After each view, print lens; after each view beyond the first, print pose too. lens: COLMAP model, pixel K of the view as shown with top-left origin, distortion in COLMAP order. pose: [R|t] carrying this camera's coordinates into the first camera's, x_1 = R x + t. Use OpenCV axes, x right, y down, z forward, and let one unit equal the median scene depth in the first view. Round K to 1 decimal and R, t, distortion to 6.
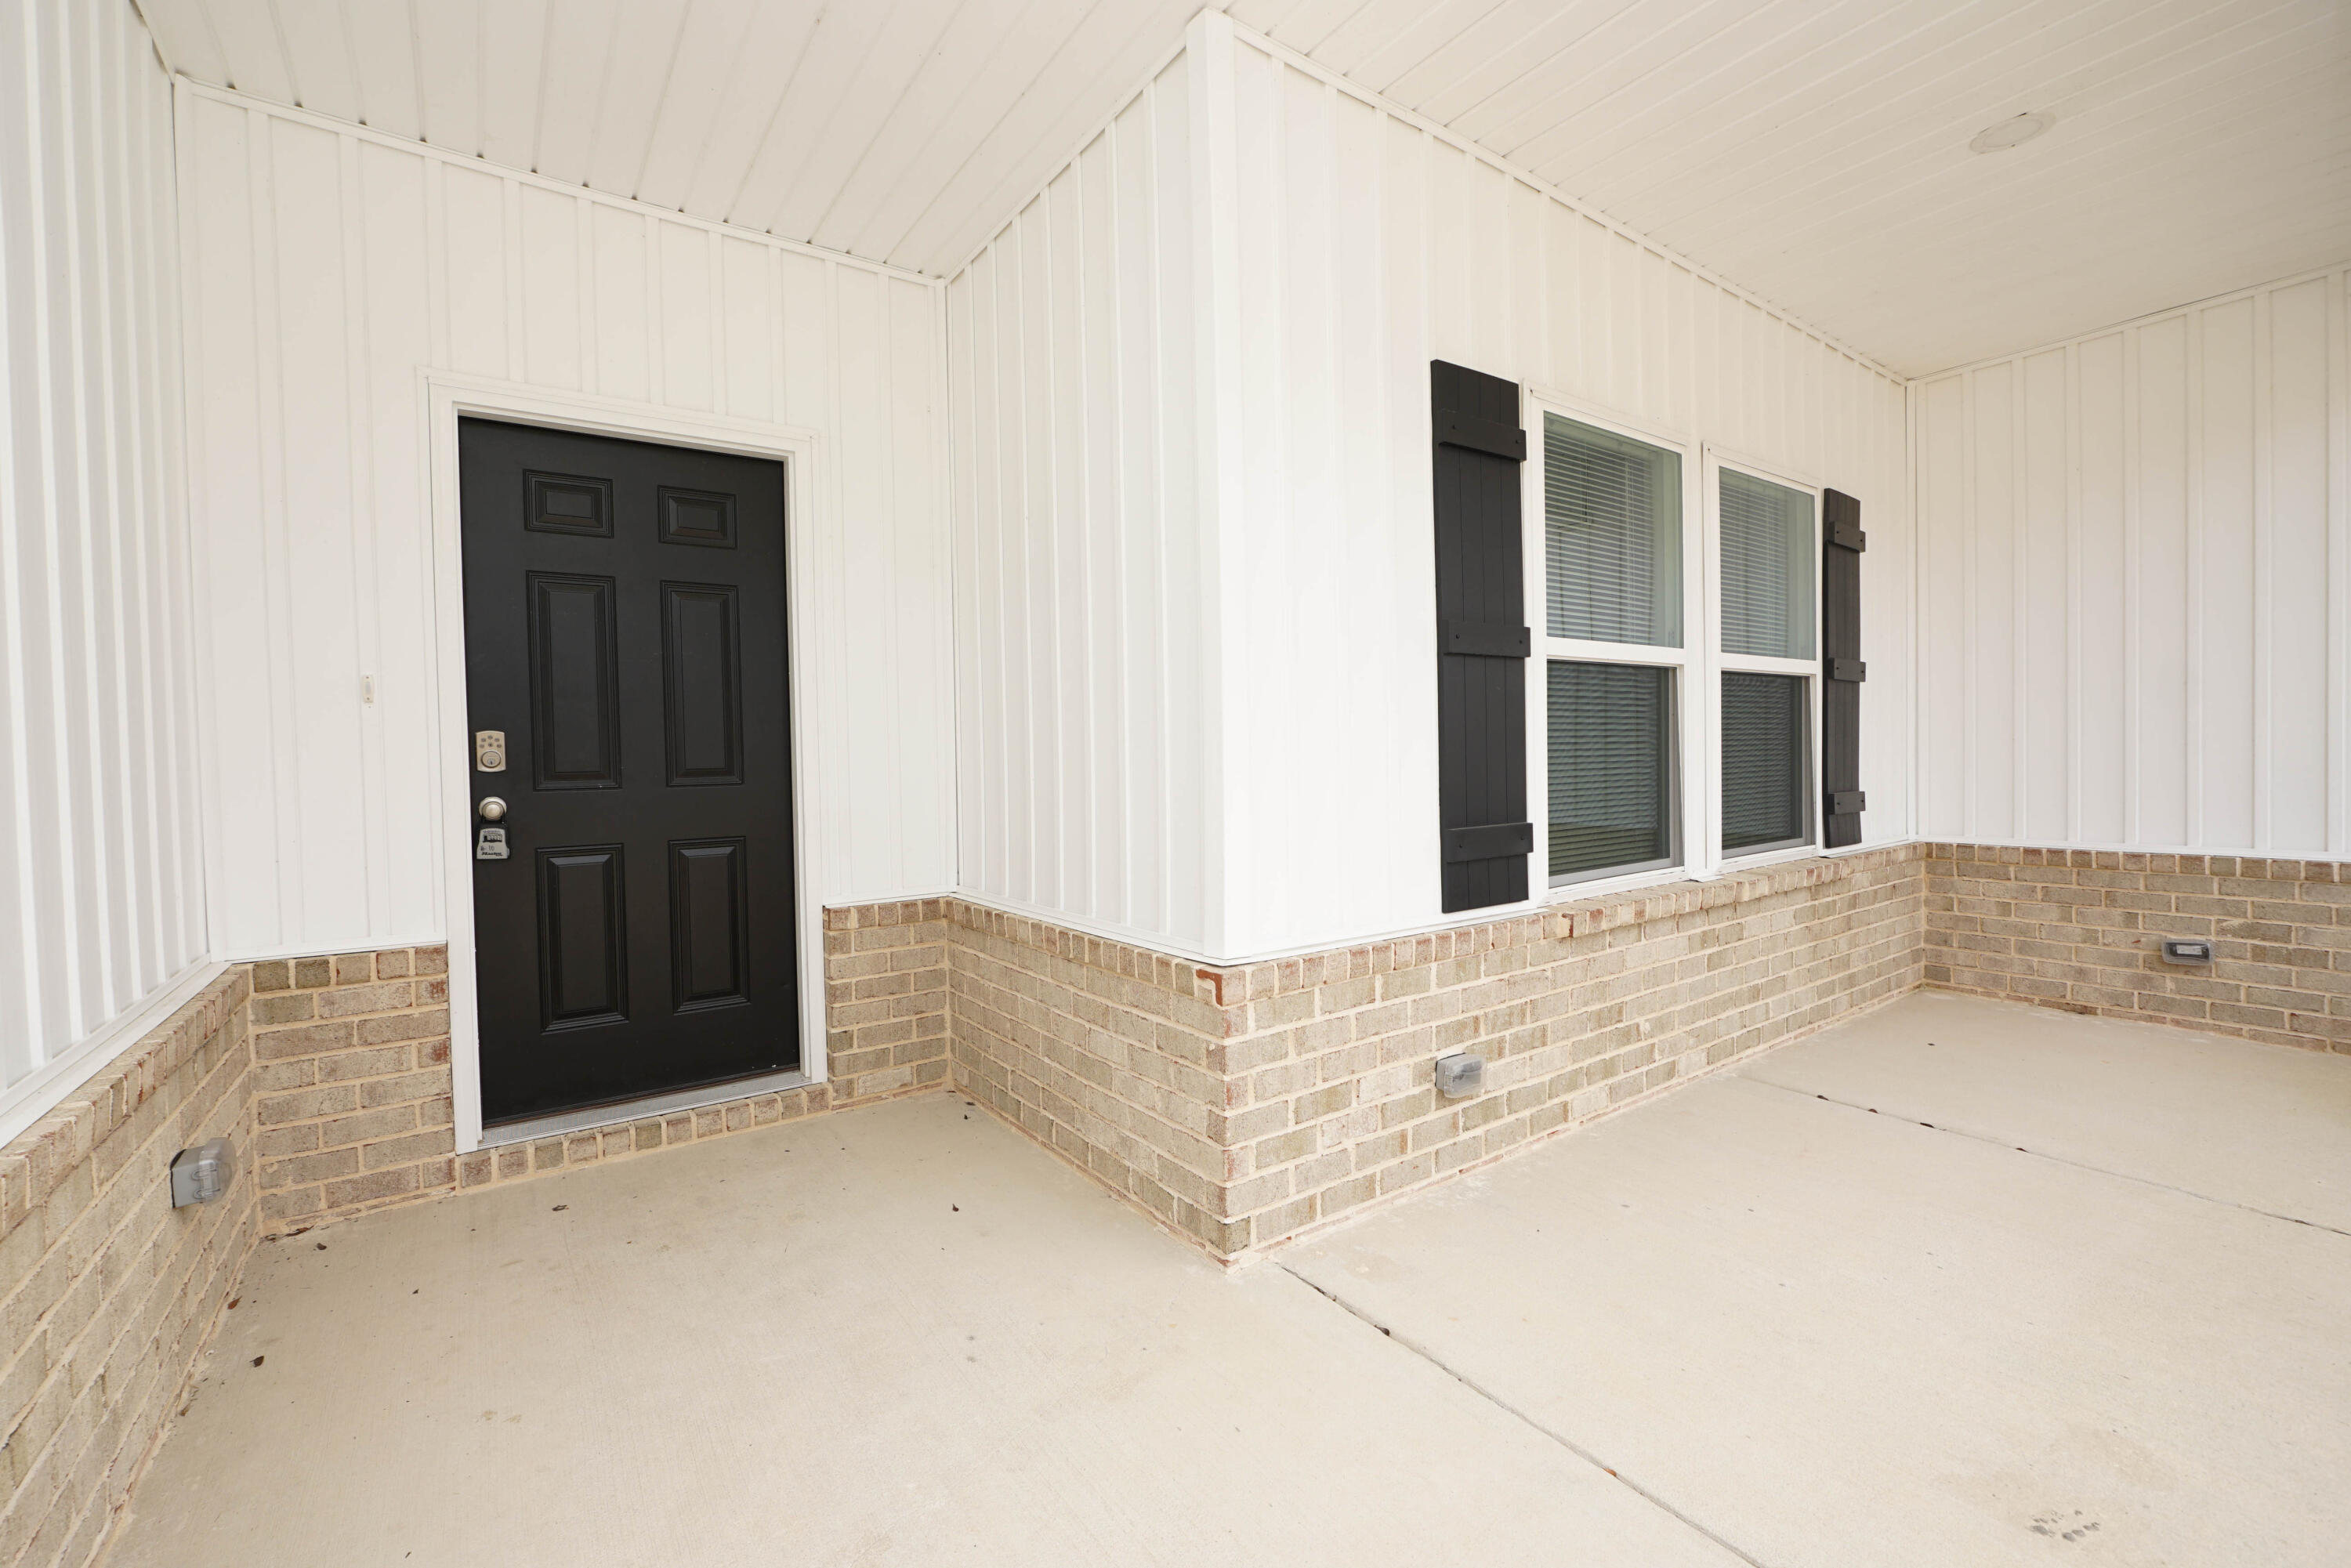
lens RADIAL K [[985.3, 0, 1159.9], [0, 985.3, 782.4], [0, 0, 1]] dist [-0.016051, 0.004575]
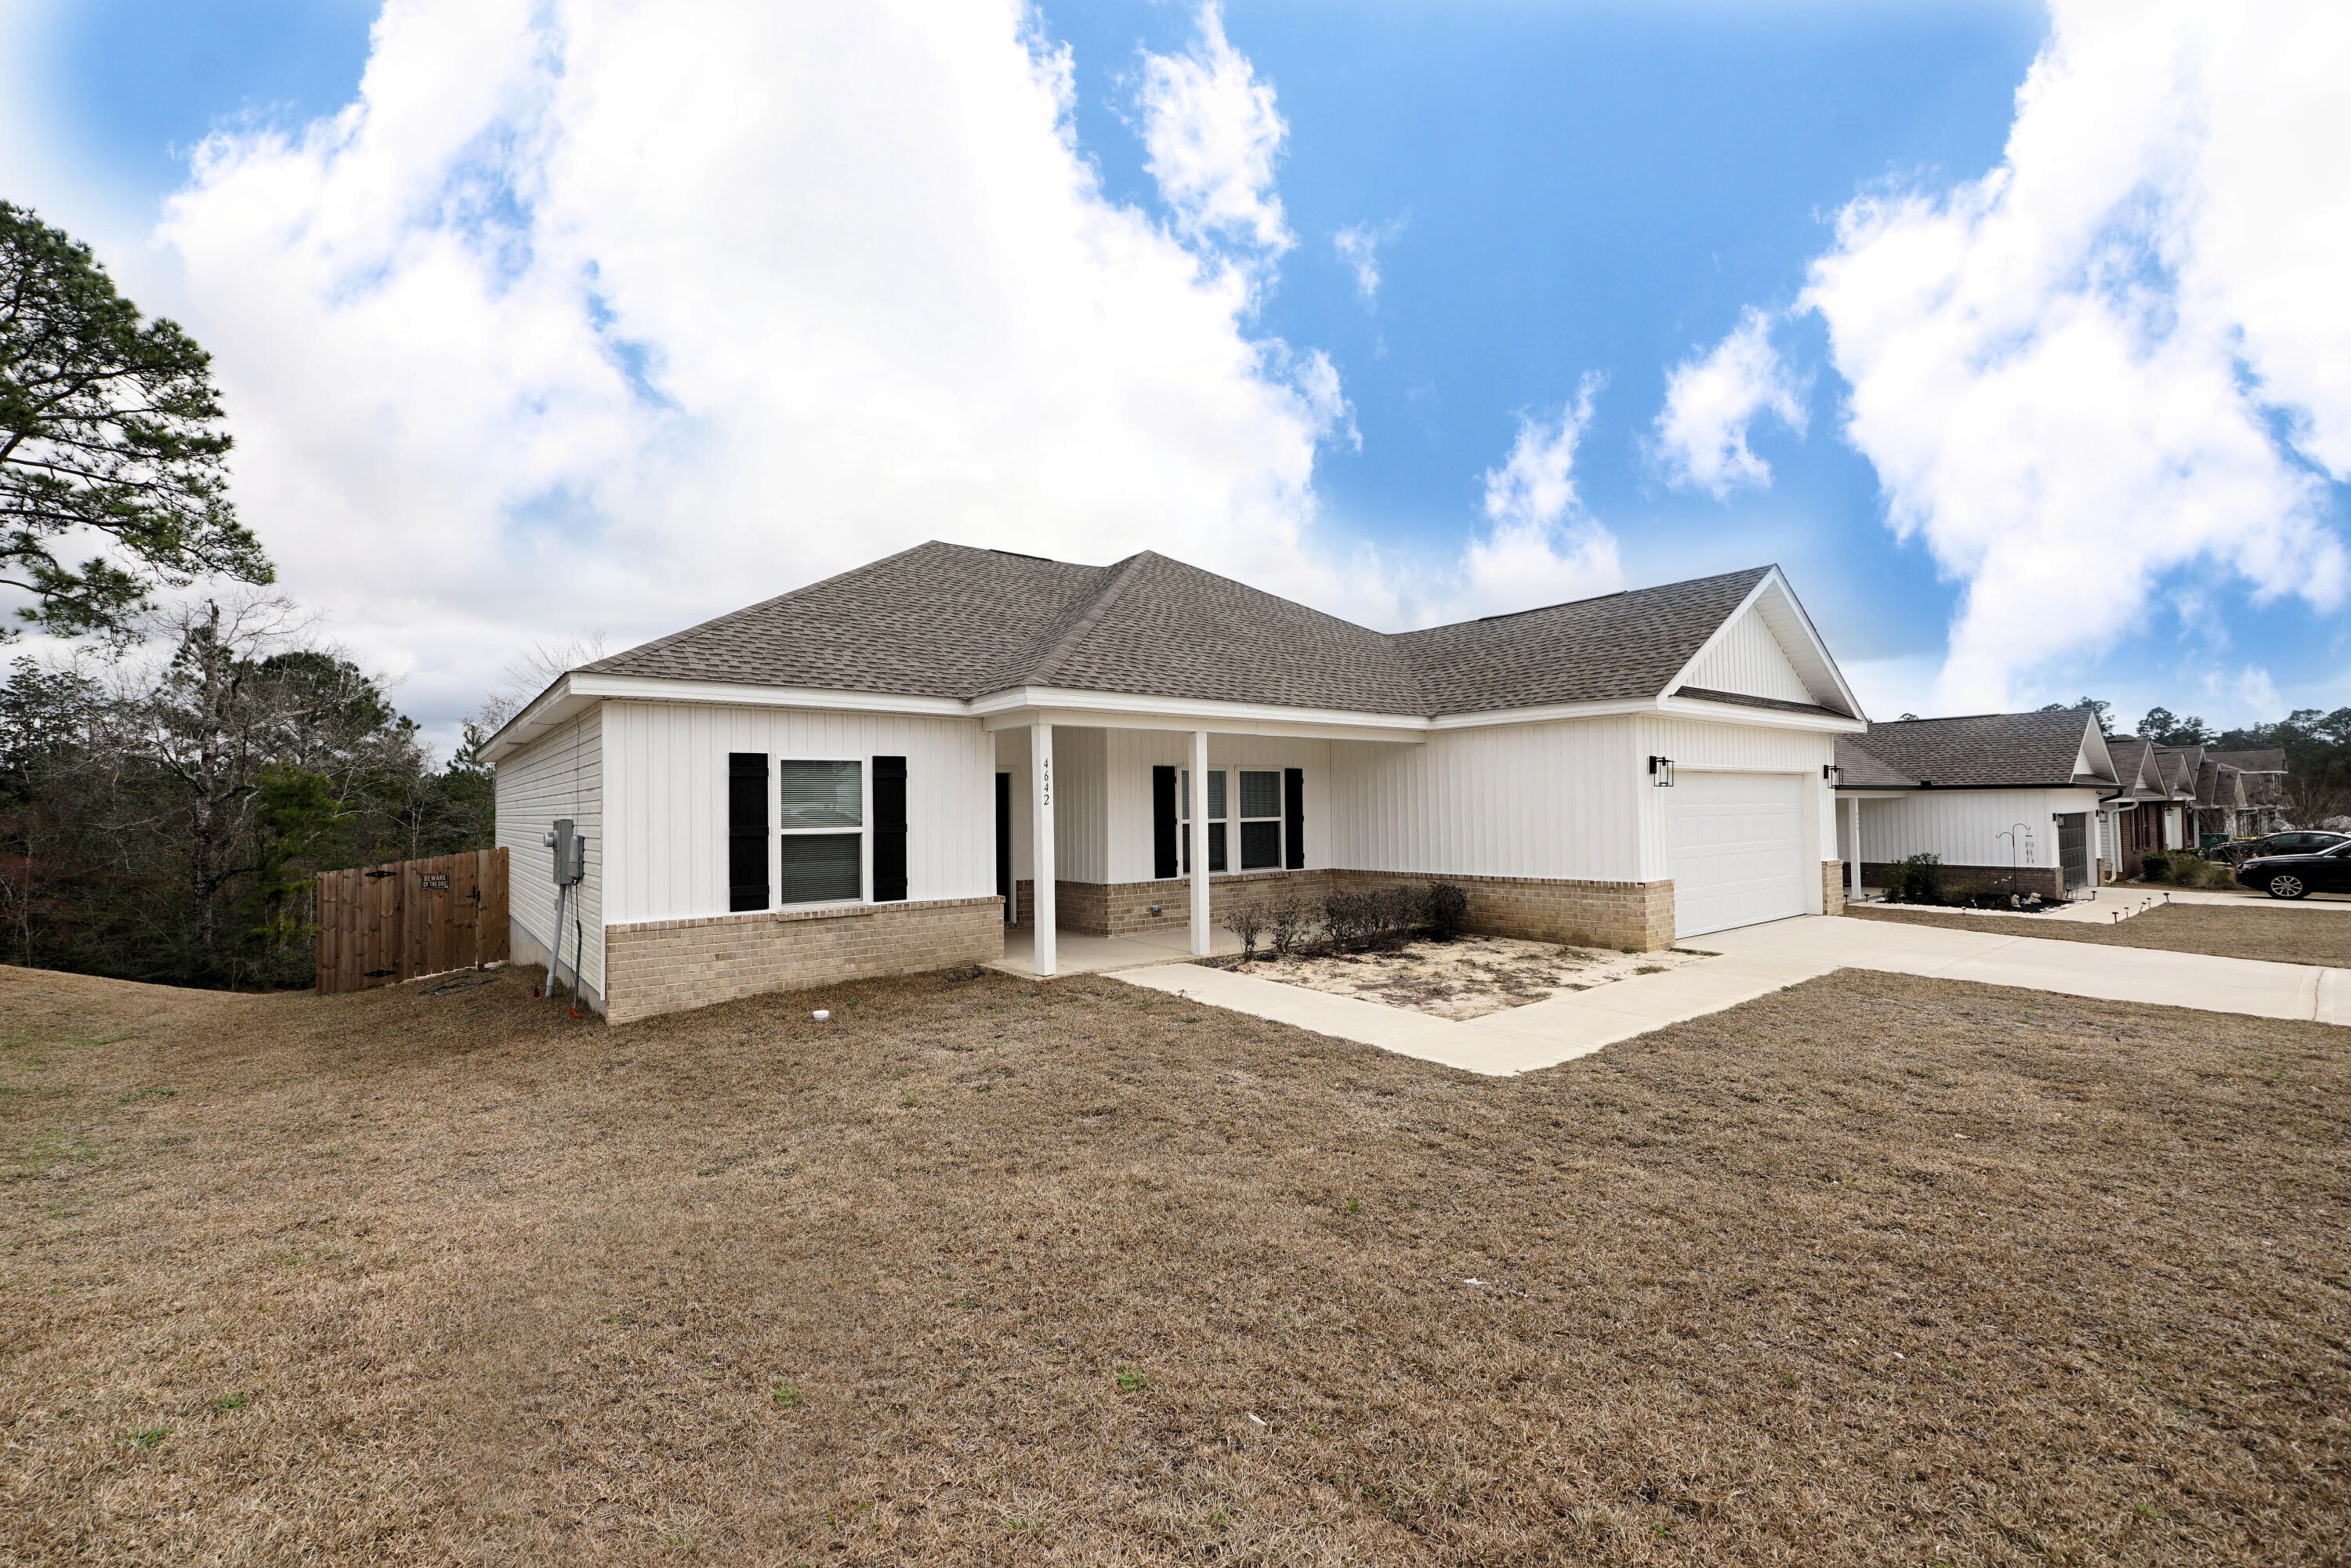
lens RADIAL K [[985.3, 0, 1180.3], [0, 985.3, 773.7], [0, 0, 1]] dist [-0.016051, 0.004575]
pose [[0.997132, 0.010370, 0.074974, 0.040486], [-0.005700, 0.998046, -0.062226, -0.080532], [-0.075473, 0.061621, 0.995242, -3.751585]]
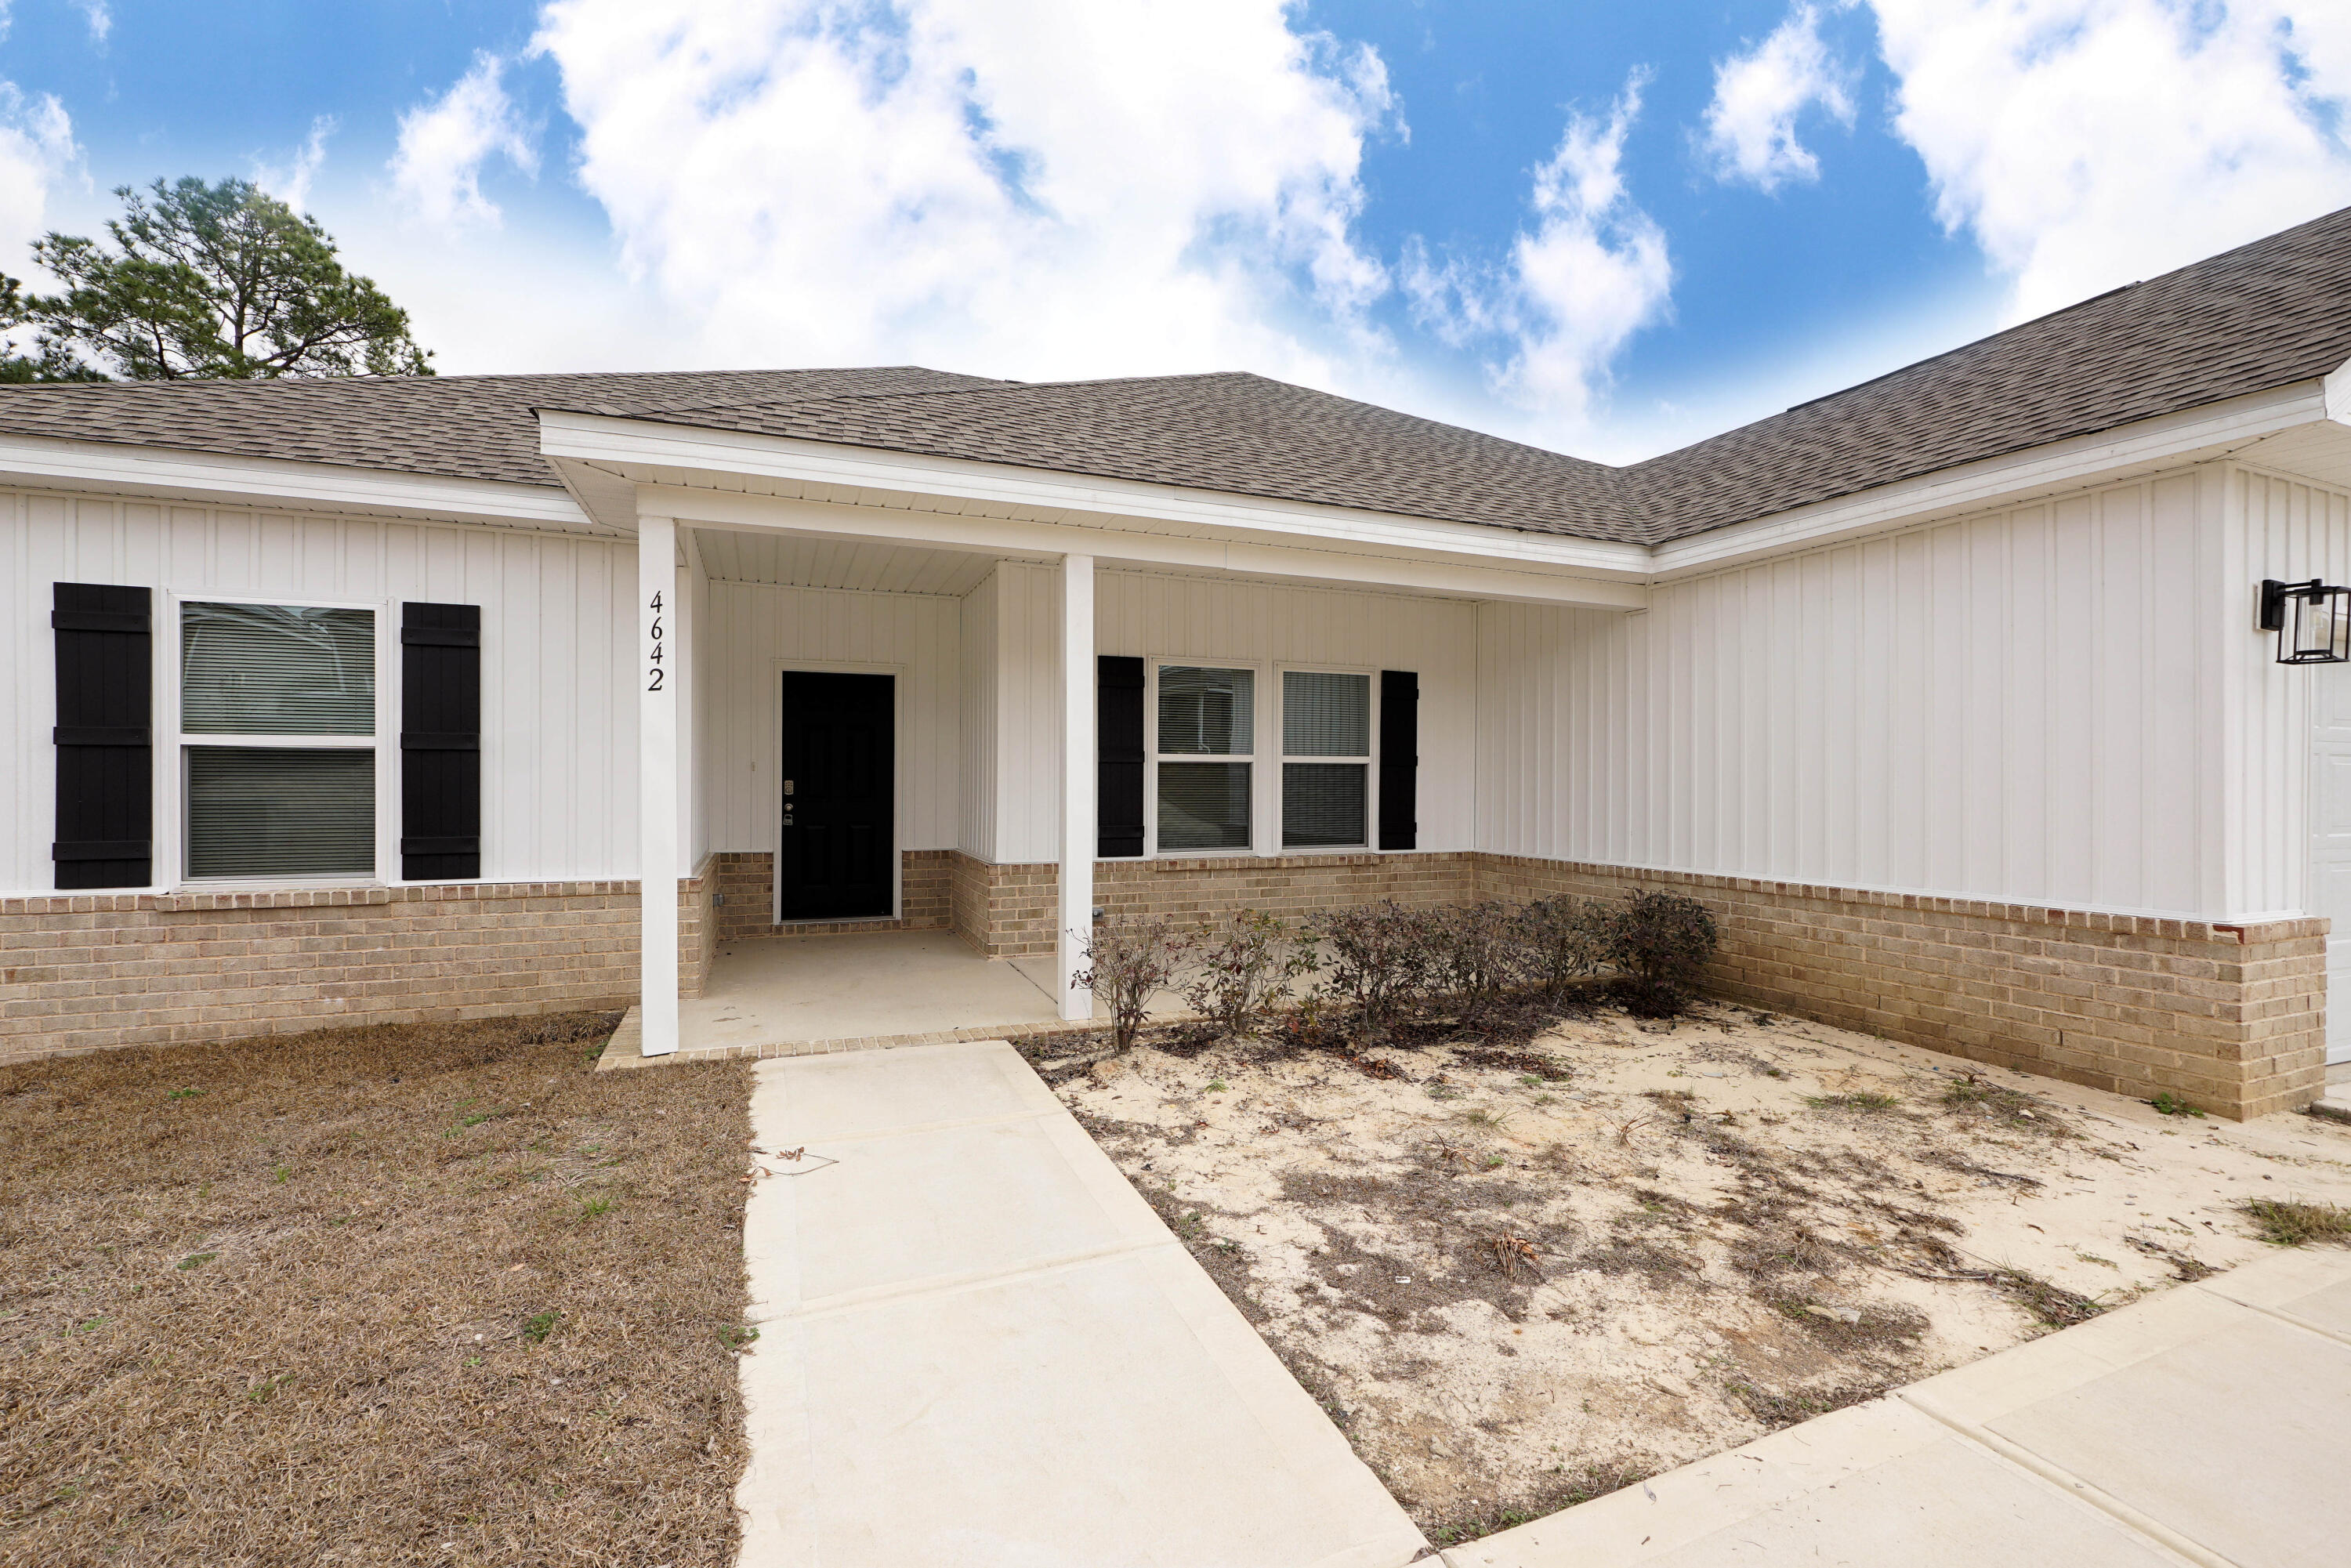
lens RADIAL K [[985.3, 0, 1166.9], [0, 985.3, 778.2], [0, 0, 1]] dist [-0.016051, 0.004575]
pose [[0.974593, 0.026049, -0.222464, 1.038469], [-0.031654, 0.999264, -0.021664, -0.031716], [0.221736, 0.028156, 0.974700, -1.566665]]
